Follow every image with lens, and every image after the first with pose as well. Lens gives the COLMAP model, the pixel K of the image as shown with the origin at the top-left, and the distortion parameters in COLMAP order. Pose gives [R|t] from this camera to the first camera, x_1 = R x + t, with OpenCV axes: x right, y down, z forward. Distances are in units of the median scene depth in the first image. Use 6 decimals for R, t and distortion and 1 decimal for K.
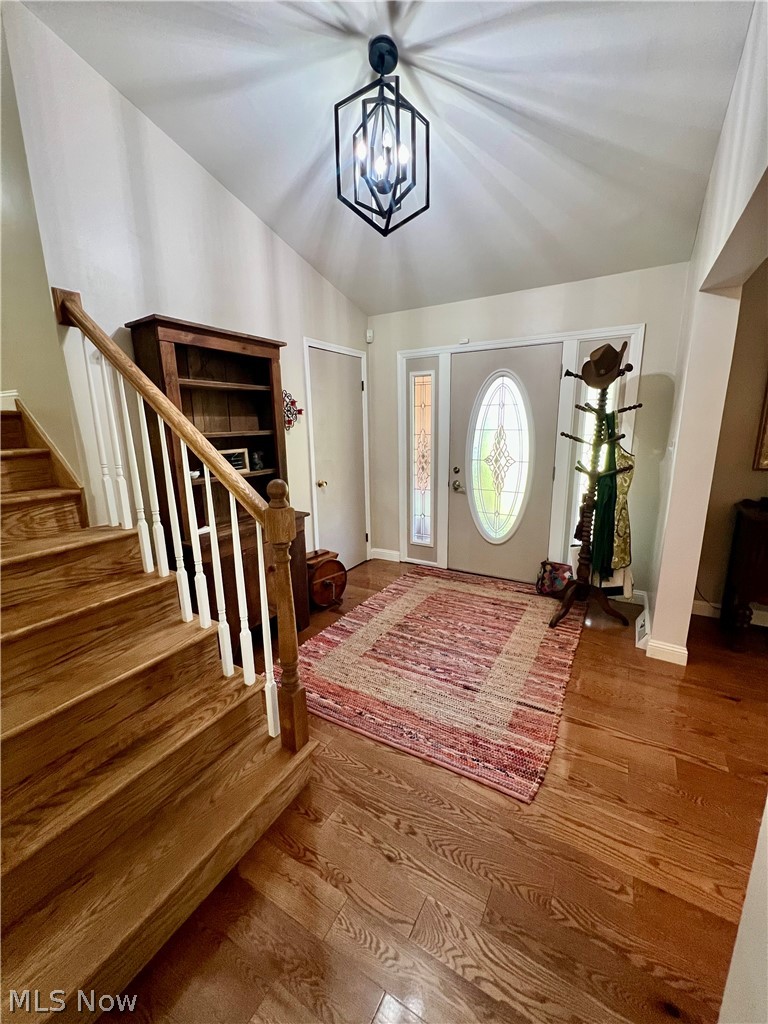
lens RADIAL K [[408.0, 0, 385.7], [0, 408.0, 511.1], [0, 0, 1]] dist [-0.003402, -0.000322]
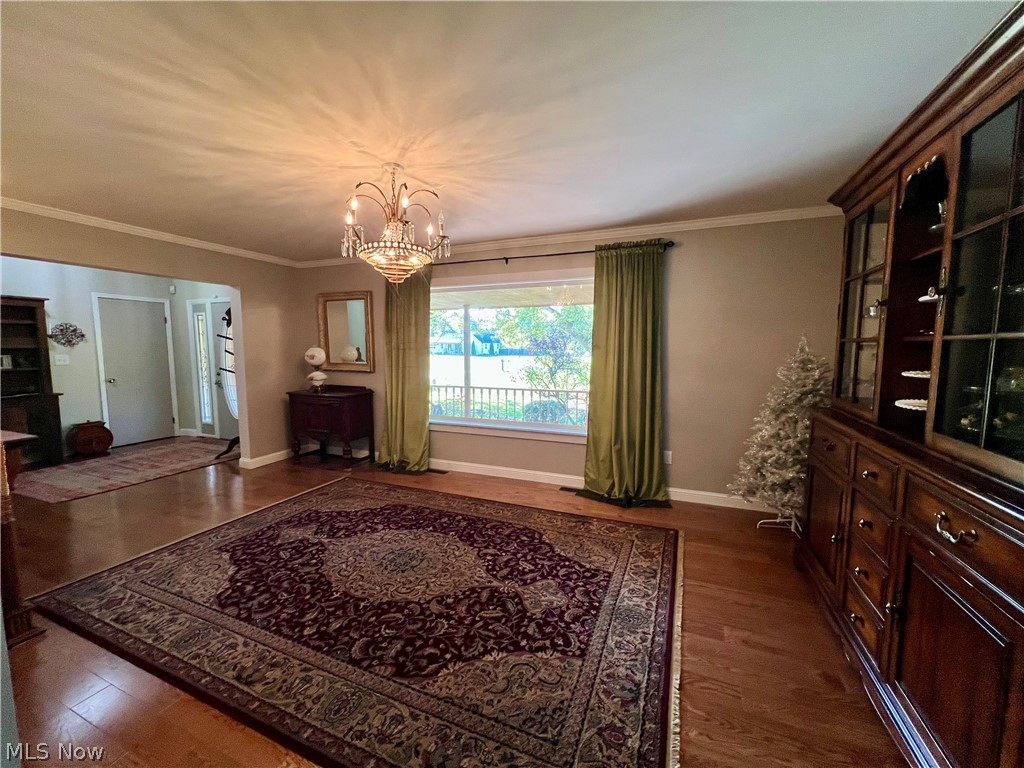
lens RADIAL K [[408.0, 0, 510.5], [0, 408.0, 385.1], [0, 0, 1]] dist [-0.003402, -0.000322]
pose [[0.990375, 0.001482, 0.138403, 1.063872], [0.015321, 0.992624, -0.120262, 0.149140], [-0.137560, 0.121225, 0.983047, -0.697390]]
